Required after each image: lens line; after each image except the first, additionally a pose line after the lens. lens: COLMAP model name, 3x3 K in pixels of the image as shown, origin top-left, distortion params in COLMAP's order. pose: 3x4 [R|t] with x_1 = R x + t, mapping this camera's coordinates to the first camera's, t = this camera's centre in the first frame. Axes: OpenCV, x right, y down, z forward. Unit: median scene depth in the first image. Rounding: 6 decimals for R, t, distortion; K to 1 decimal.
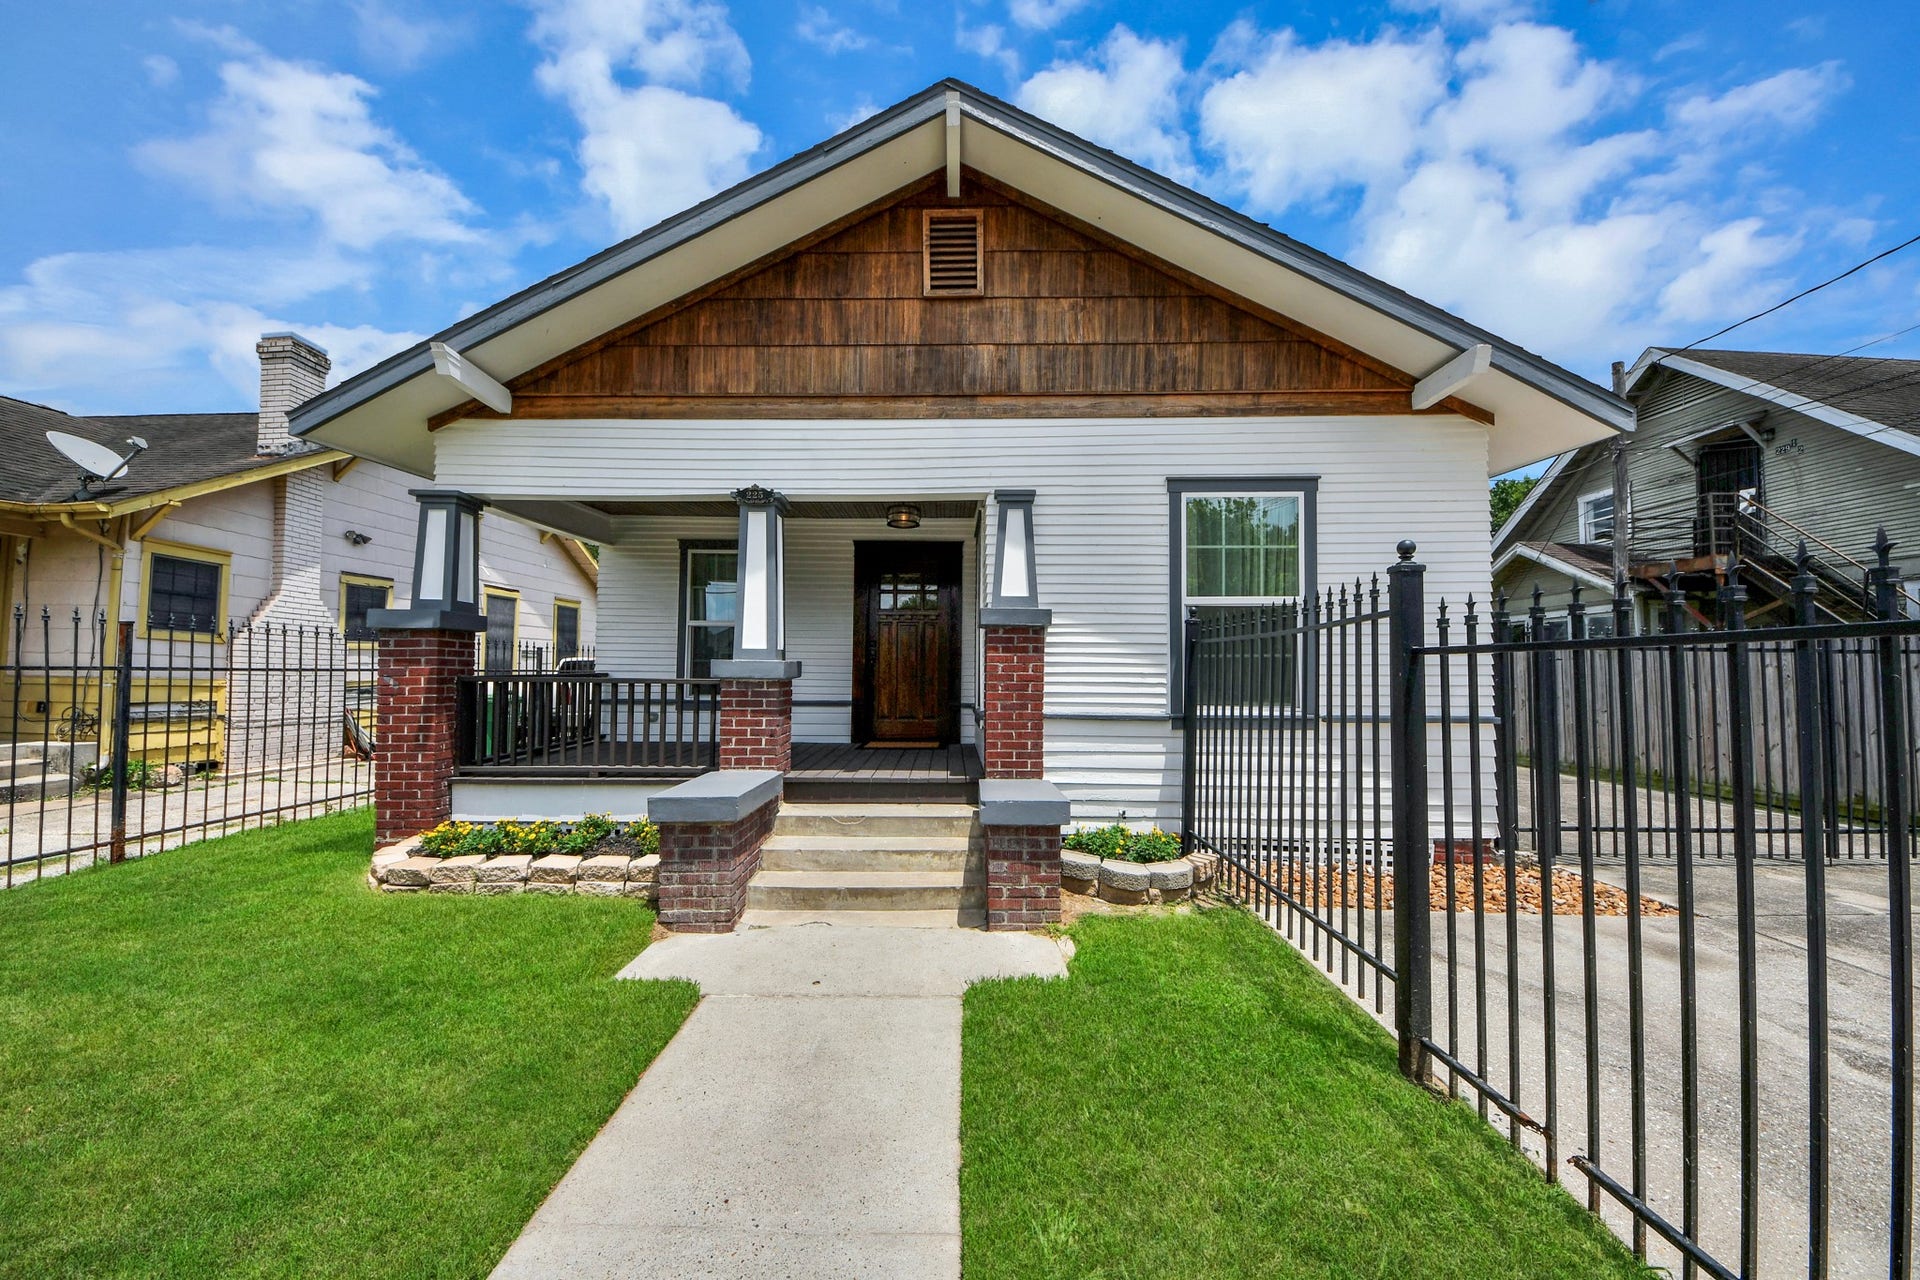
lens RADIAL K [[696.0, 0, 963.2], [0, 696.0, 647.2], [0, 0, 1]] dist [0.001053, -0.000498]
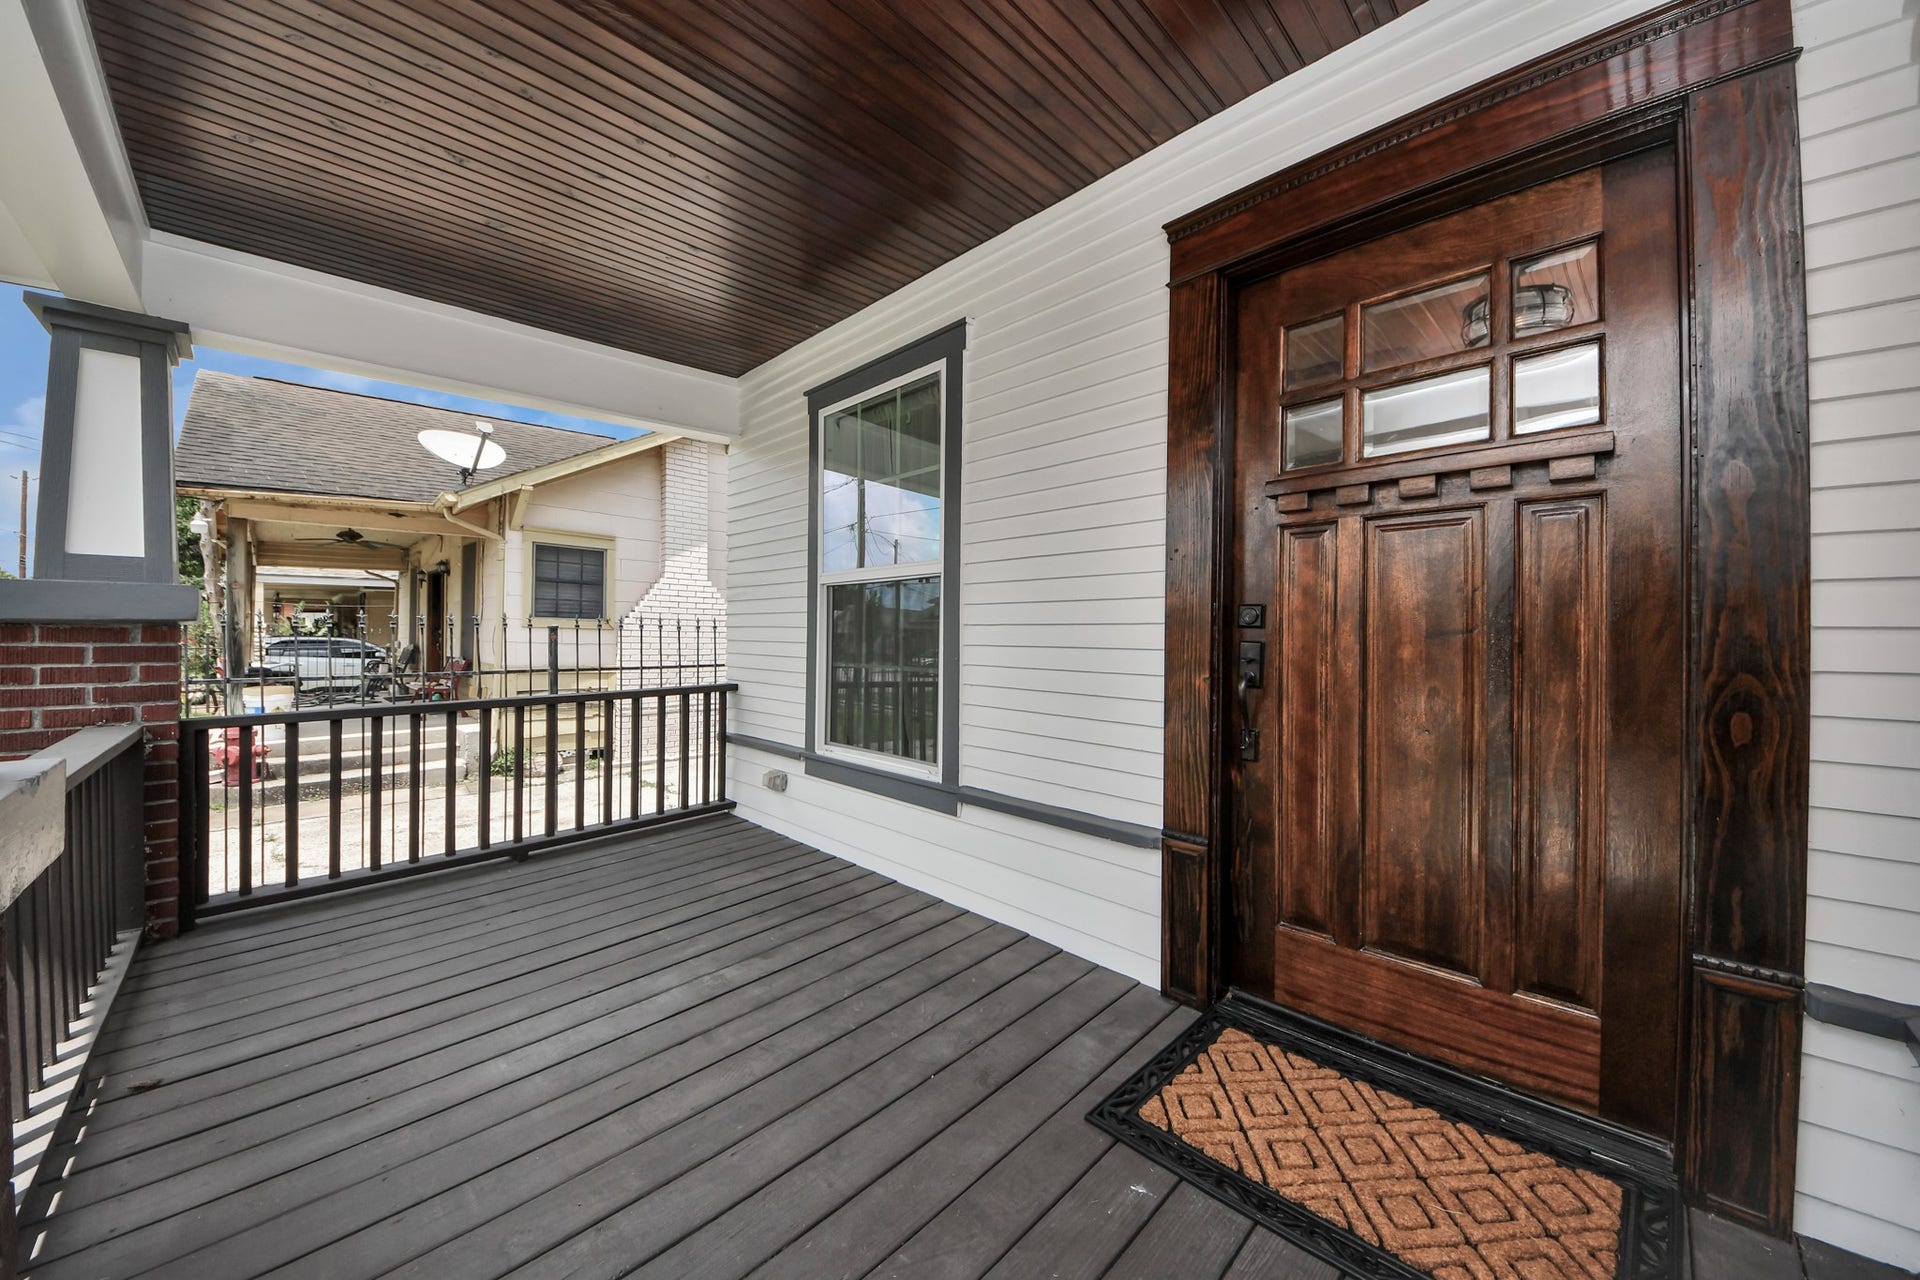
lens RADIAL K [[696.0, 0, 952.5], [0, 696.0, 642.8], [0, 0, 1]] dist [0.001053, -0.000498]
pose [[0.725928, 0.005509, -0.687748, -0.050463], [0.018034, 0.999472, 0.027042, -0.007954], [0.687534, -0.032033, 0.725445, 1.068904]]
